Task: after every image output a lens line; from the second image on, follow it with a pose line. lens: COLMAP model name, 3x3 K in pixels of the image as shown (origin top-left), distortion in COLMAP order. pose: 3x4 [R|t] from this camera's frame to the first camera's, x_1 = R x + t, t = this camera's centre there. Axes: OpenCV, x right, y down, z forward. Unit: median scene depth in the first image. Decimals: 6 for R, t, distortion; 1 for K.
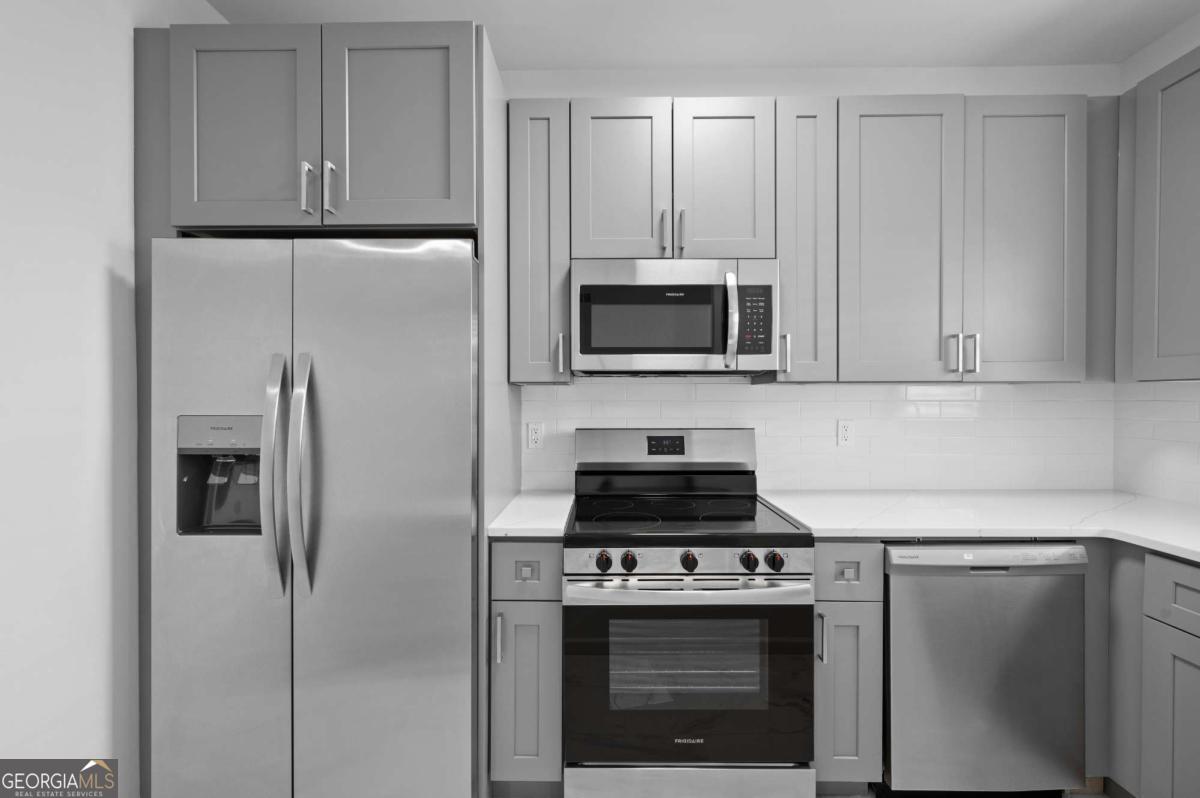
lens RADIAL K [[504.9, 0, 604.5], [0, 504.9, 396.8], [0, 0, 1]] dist [0.004753, -0.000083]
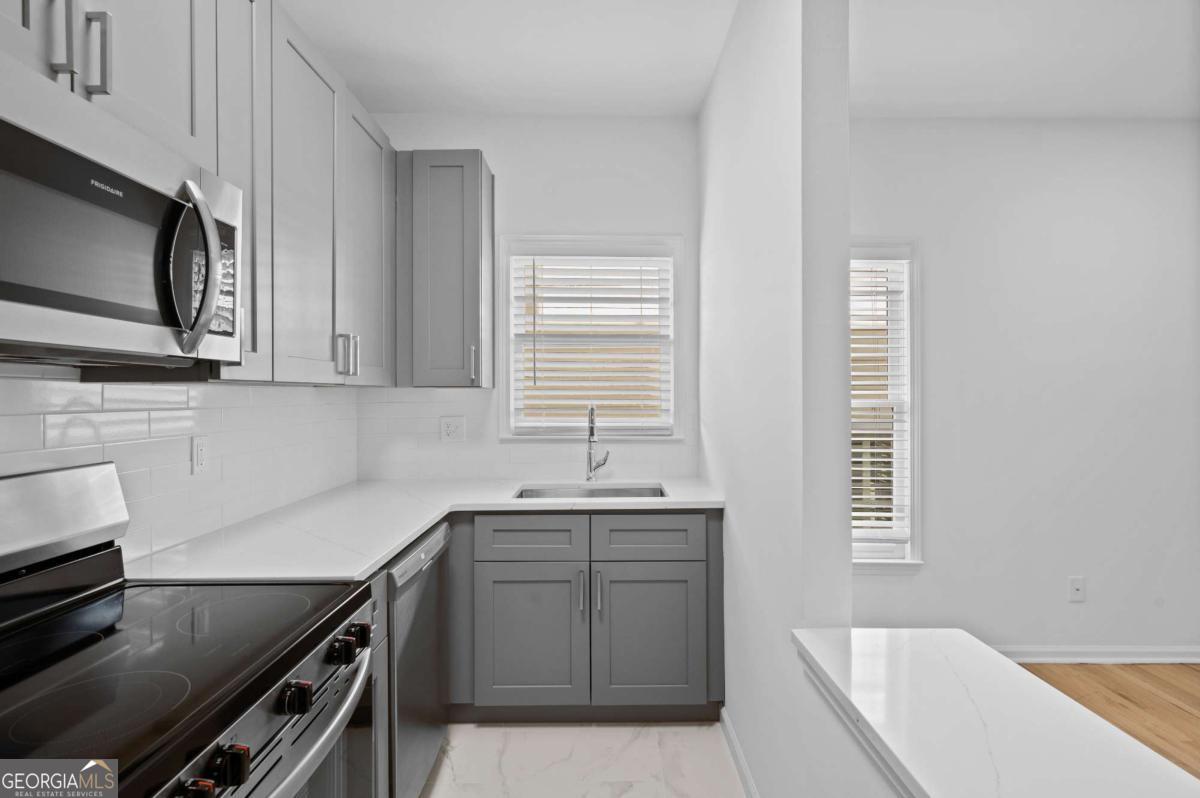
lens RADIAL K [[589.5, 0, 600.8], [0, 589.5, 392.1], [0, 0, 1]] dist [-0.001059, -0.000430]
pose [[-0.006786, 0.004429, 0.999967, -0.409888], [0.008856, 0.999951, -0.004368, -0.007240], [-0.999938, 0.008826, -0.006825, 0.553367]]
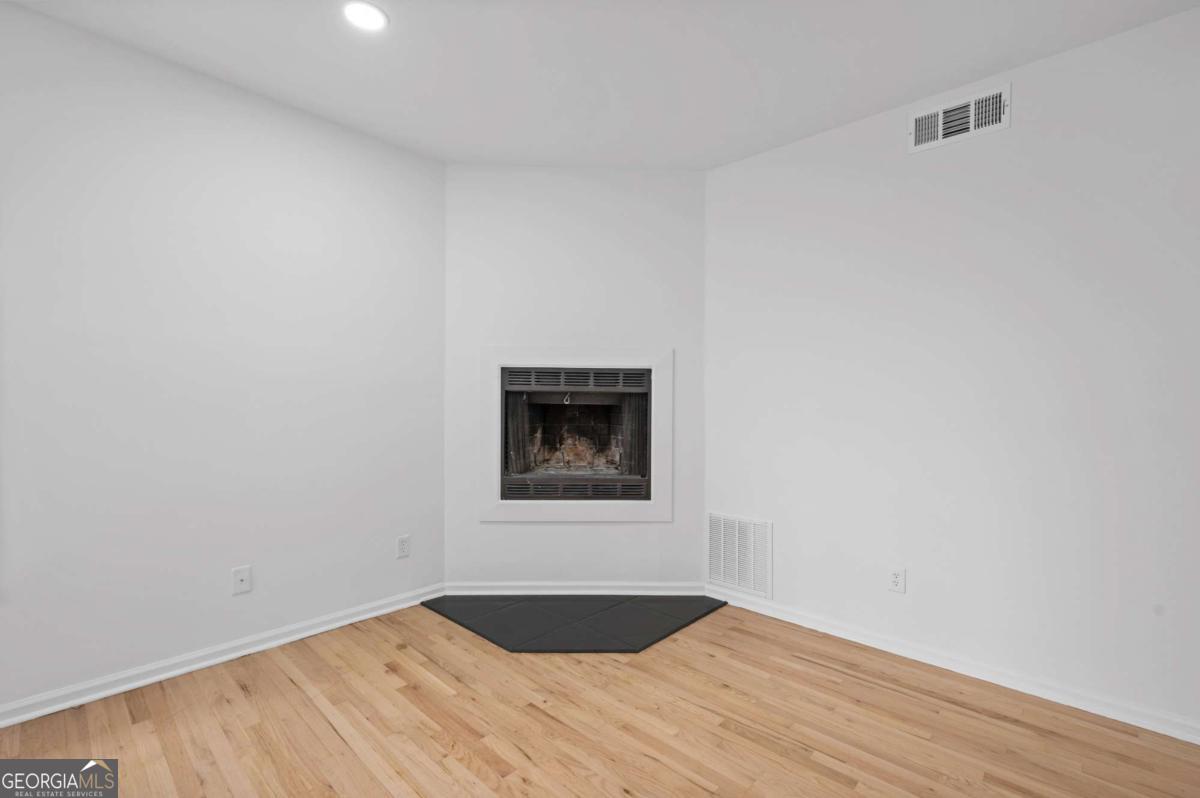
lens RADIAL K [[532.0, 0, 598.7], [0, 532.0, 405.7], [0, 0, 1]] dist [0.000640, -0.000553]
pose [[-0.738372, -0.012924, 0.674269, -0.437681], [0.000852, 0.999798, 0.020096, 0.050881], [-0.674393, 0.015413, -0.738212, -0.377359]]
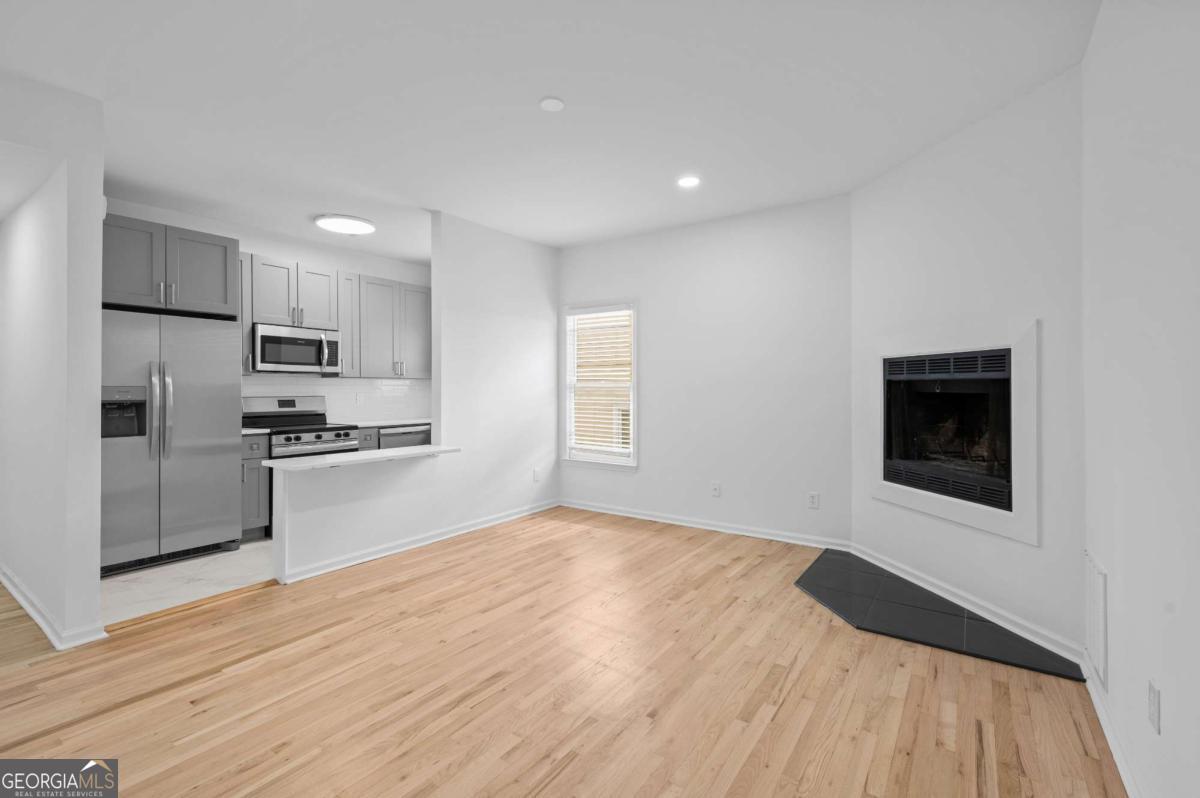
lens RADIAL K [[532.0, 0, 600.1], [0, 532.0, 389.5], [0, 0, 1]] dist [0.000640, -0.000553]
pose [[0.570357, 0.000276, 0.821397, -1.220643], [0.010008, 0.999923, -0.007286, 0.074210], [-0.821336, 0.012376, 0.570311, -1.793941]]
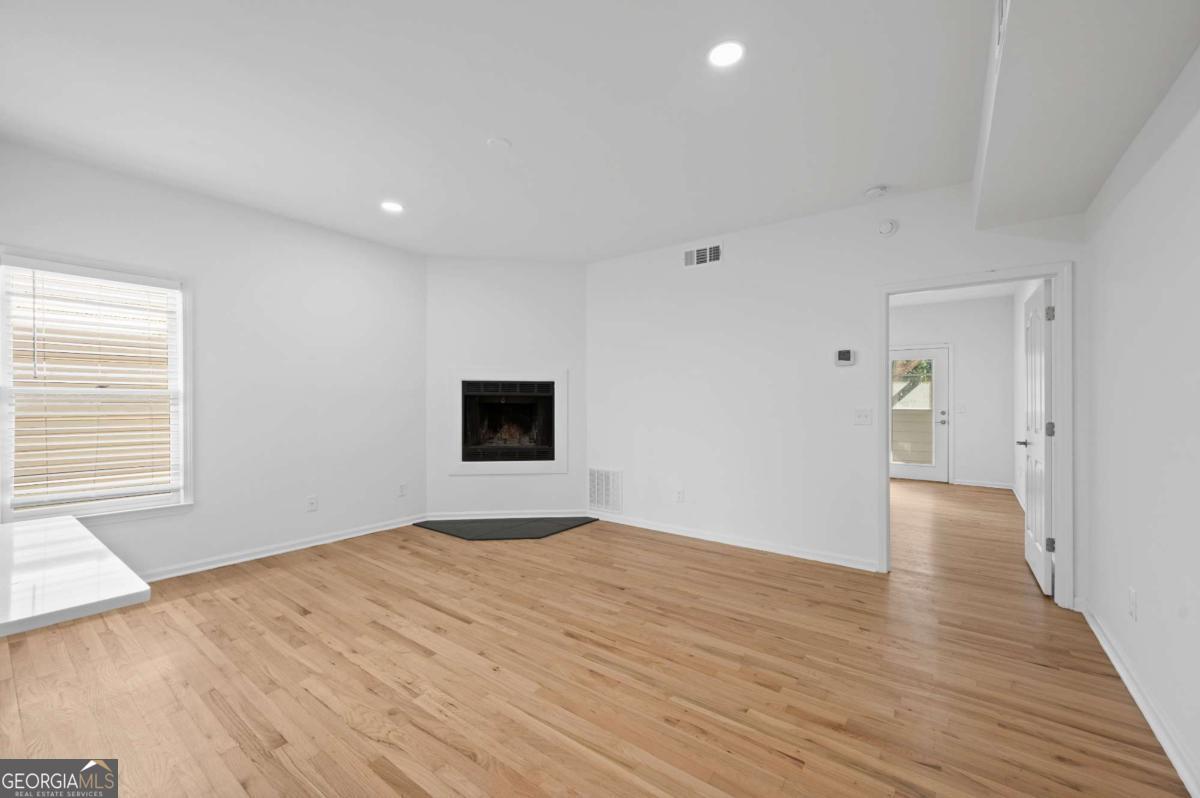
lens RADIAL K [[484.0, 0, 601.9], [0, 484.0, 401.4], [0, 0, 1]] dist [0.001164, 0.000125]
pose [[-0.806628, -0.000743, 0.591059, -1.224220], [0.004887, 0.999957, 0.007927, 0.053426], [-0.591039, 0.009283, -0.806590, 0.249280]]
